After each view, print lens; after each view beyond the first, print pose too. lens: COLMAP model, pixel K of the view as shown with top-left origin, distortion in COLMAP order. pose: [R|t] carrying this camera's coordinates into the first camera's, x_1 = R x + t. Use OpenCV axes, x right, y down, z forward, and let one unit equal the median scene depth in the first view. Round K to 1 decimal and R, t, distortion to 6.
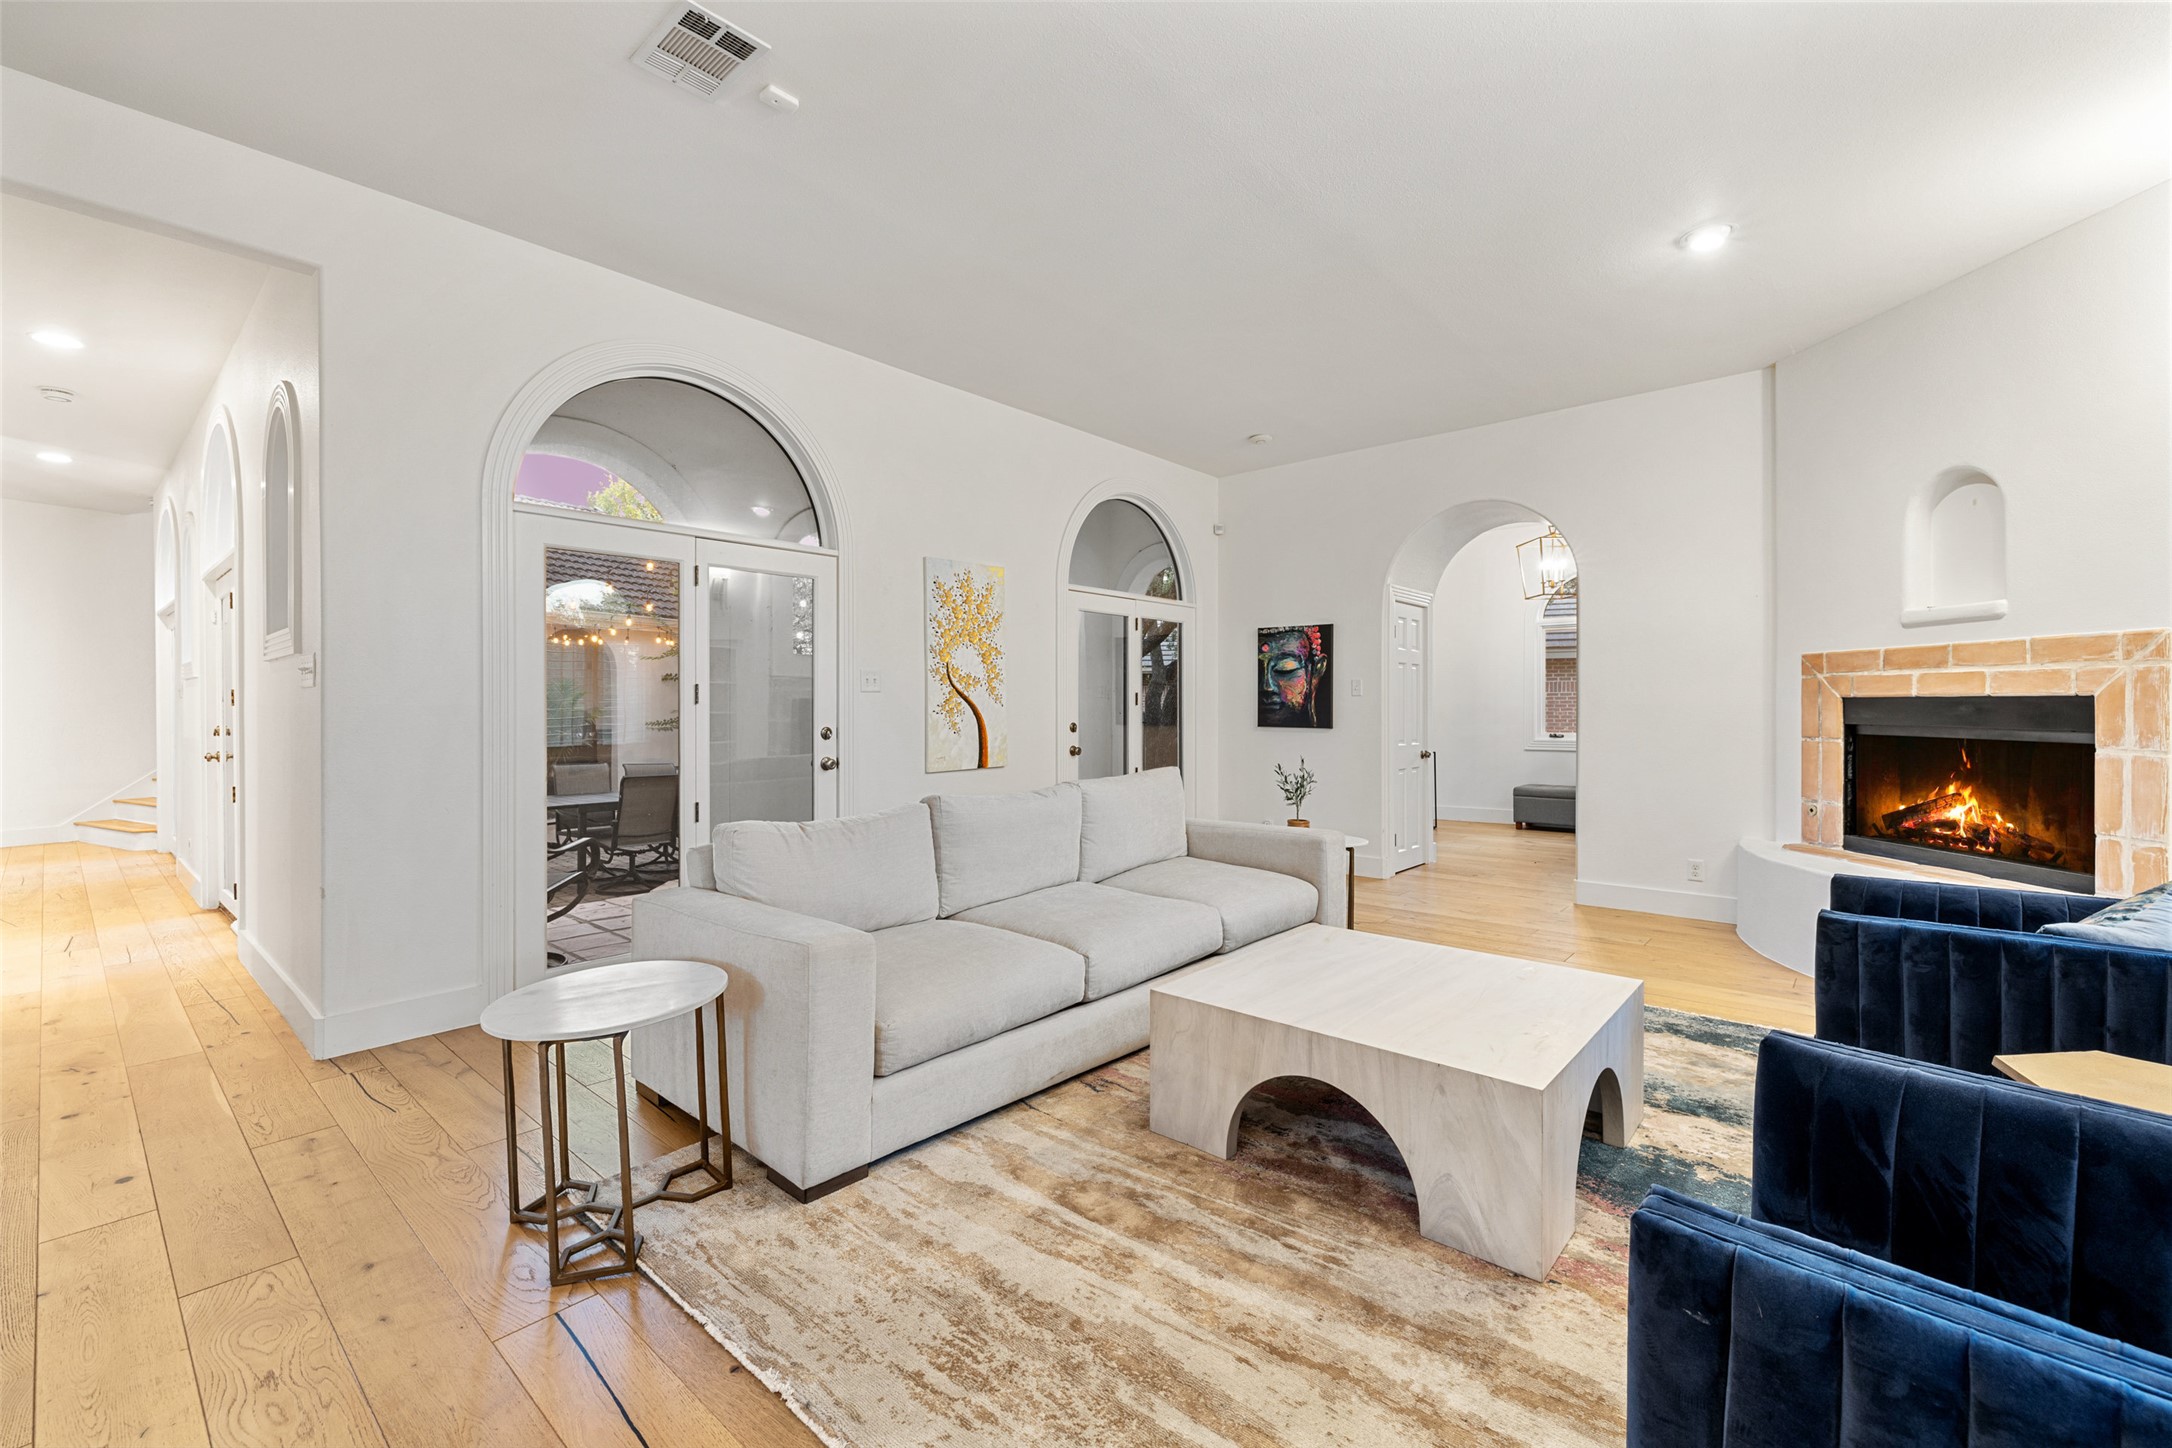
lens RADIAL K [[922.8, 0, 1085.5], [0, 922.8, 718.6], [0, 0, 1]] dist [0.001059, 0.001484]
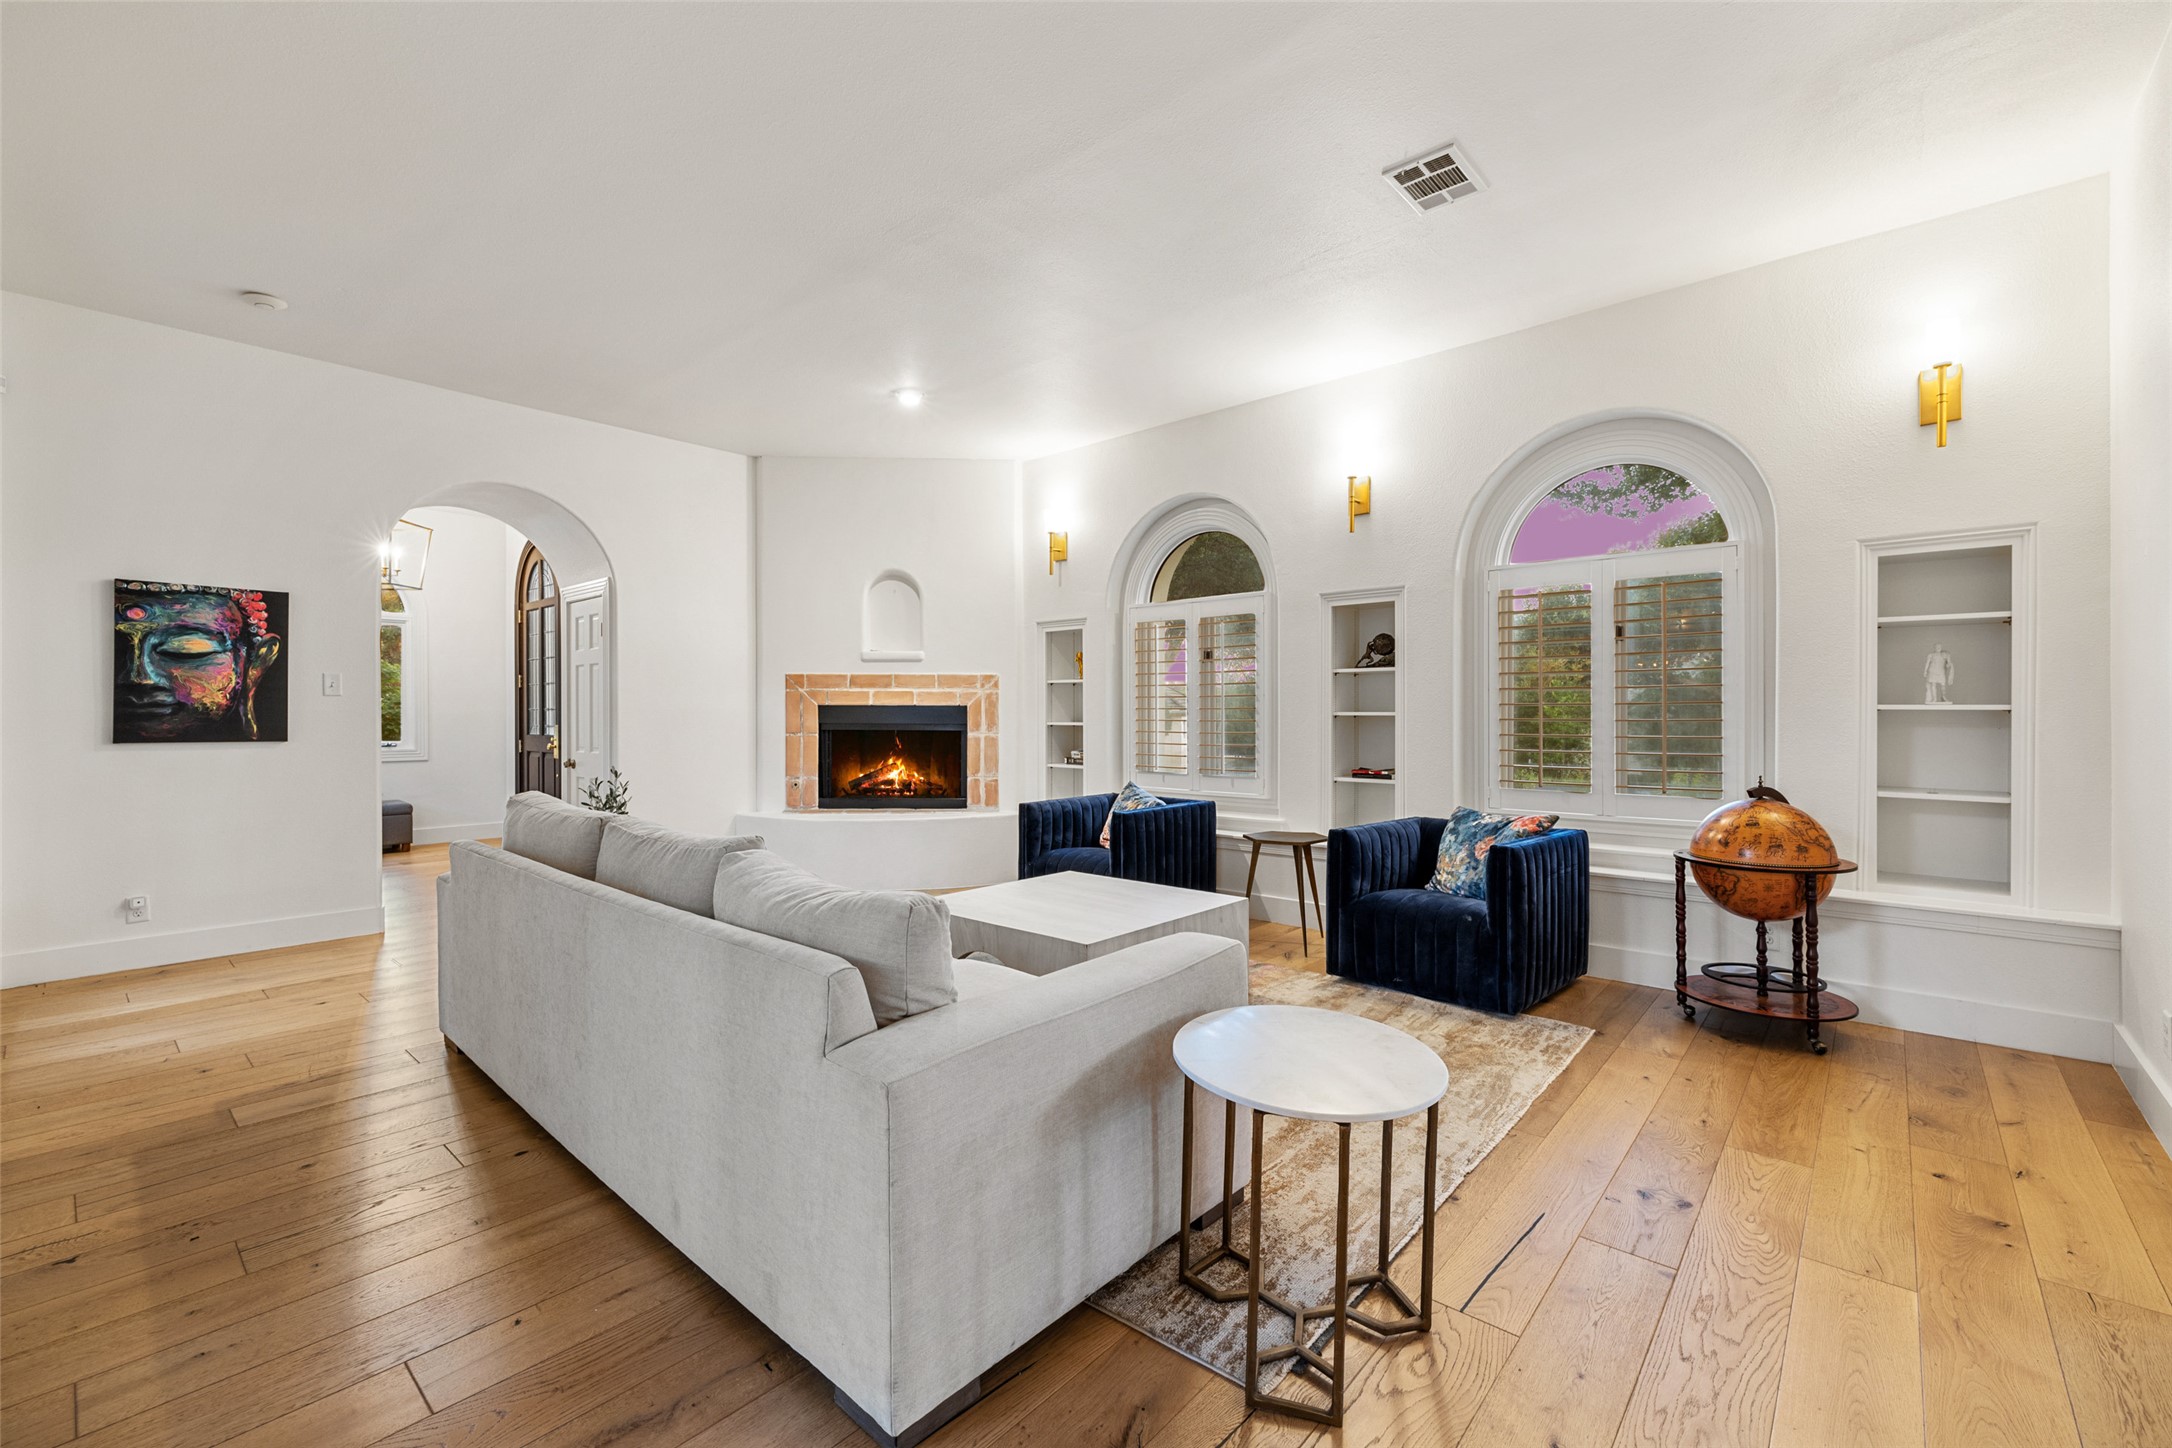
lens RADIAL K [[922.8, 0, 1088.2], [0, 922.8, 717.1], [0, 0, 1]] dist [0.001059, 0.001484]
pose [[-0.011152, -0.002038, 0.999936, -0.694837], [0.013525, 0.999906, 0.002189, -0.001674], [-0.999846, 0.013548, -0.011123, 0.624581]]
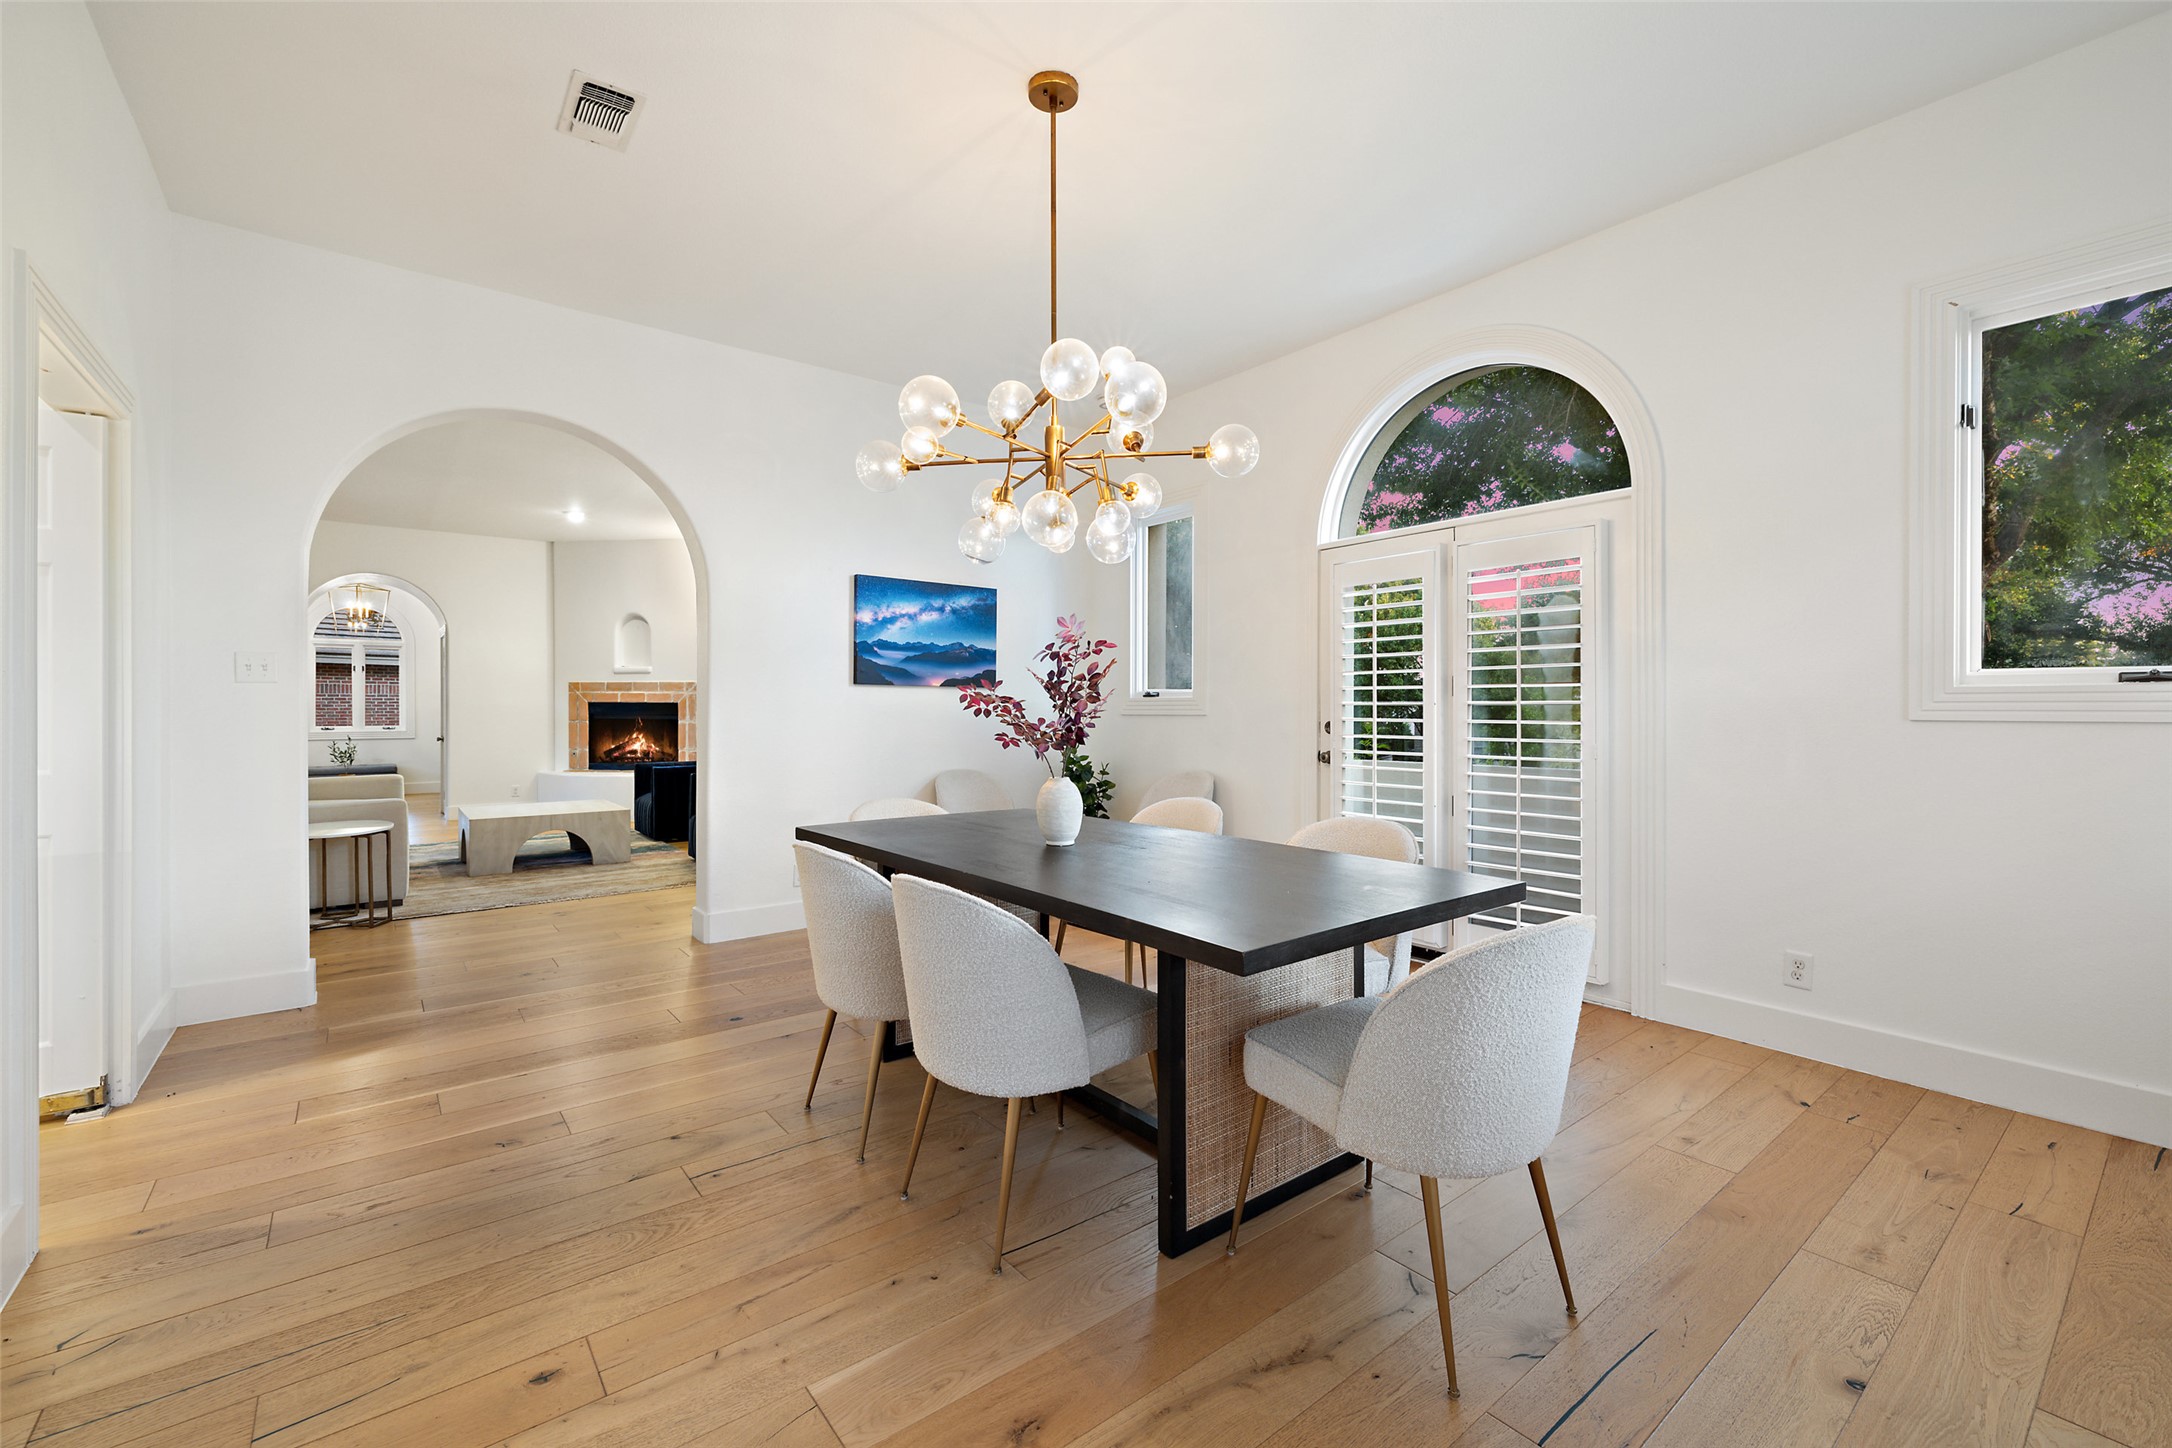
lens RADIAL K [[922.8, 0, 1083.5], [0, 922.8, 716.6], [0, 0, 1]] dist [0.001059, 0.001484]
pose [[0.192408, 0.001047, 0.981314, -1.240537], [0.007046, 0.999972, -0.002448, 0.028205], [-0.981290, 0.007385, 0.192396, -0.665588]]
